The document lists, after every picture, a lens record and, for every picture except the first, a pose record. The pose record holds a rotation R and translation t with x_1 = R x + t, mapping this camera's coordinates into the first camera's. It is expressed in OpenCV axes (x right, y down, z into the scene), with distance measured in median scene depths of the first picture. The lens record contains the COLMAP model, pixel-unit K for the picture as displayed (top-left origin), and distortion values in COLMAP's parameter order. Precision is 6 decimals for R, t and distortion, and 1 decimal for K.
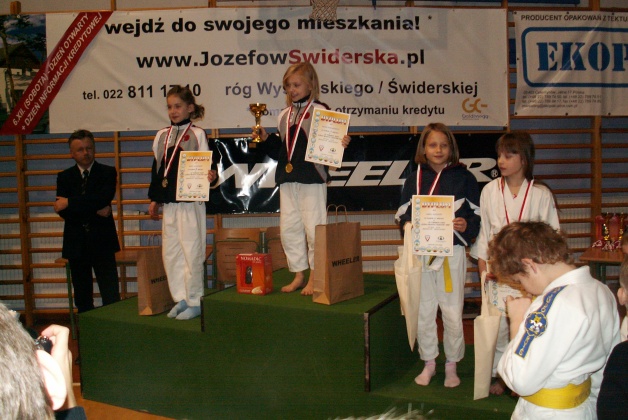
lens RADIAL K [[666.3, 0, 311.4], [0, 666.3, 187.5], [0, 0, 1]] dist [-0.202723, 0.205016]
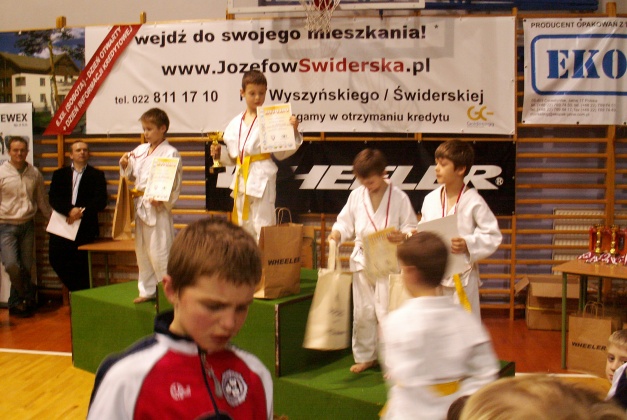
lens RADIAL K [[665.2, 0, 310.9], [0, 665.2, 187.5], [0, 0, 1]] dist [-0.202723, 0.205016]
pose [[0.982986, 0.030894, -0.181066, 0.182123], [-0.031454, 0.999505, -0.000221, -0.002542], [0.180969, 0.005913, 0.983471, -0.035605]]
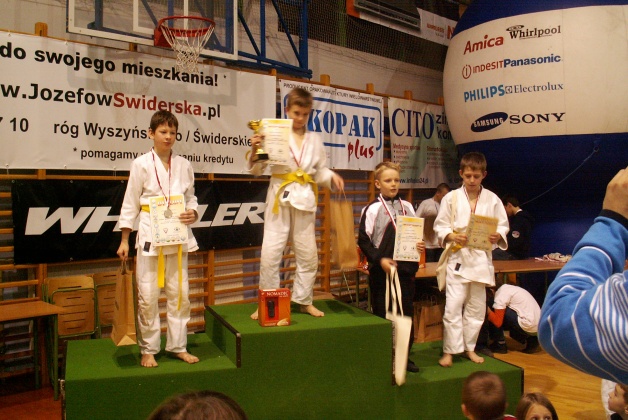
lens RADIAL K [[666.3, 0, 311.4], [0, 666.3, 187.5], [0, 0, 1]] dist [-0.202723, 0.205016]
pose [[0.707518, 0.019752, 0.706419, -0.512463], [0.032136, 0.997676, -0.060082, 0.002323], [-0.705964, 0.065210, 0.705239, 0.110747]]
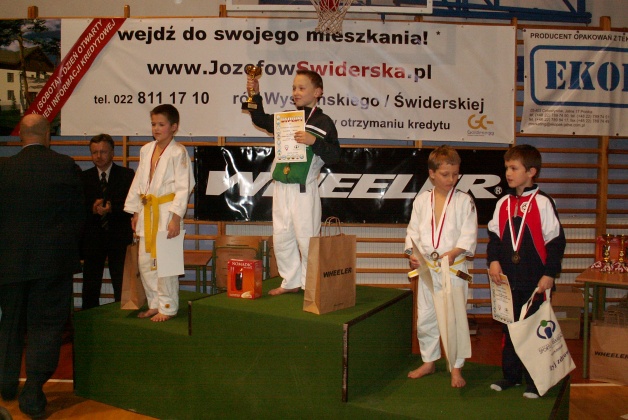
lens RADIAL K [[666.3, 0, 311.4], [0, 666.3, 187.5], [0, 0, 1]] dist [-0.202723, 0.205016]
pose [[0.998579, 0.036111, -0.039189, 0.034686], [-0.036676, 0.999232, -0.013773, -0.001744], [0.038661, 0.015191, 0.999137, -0.008803]]
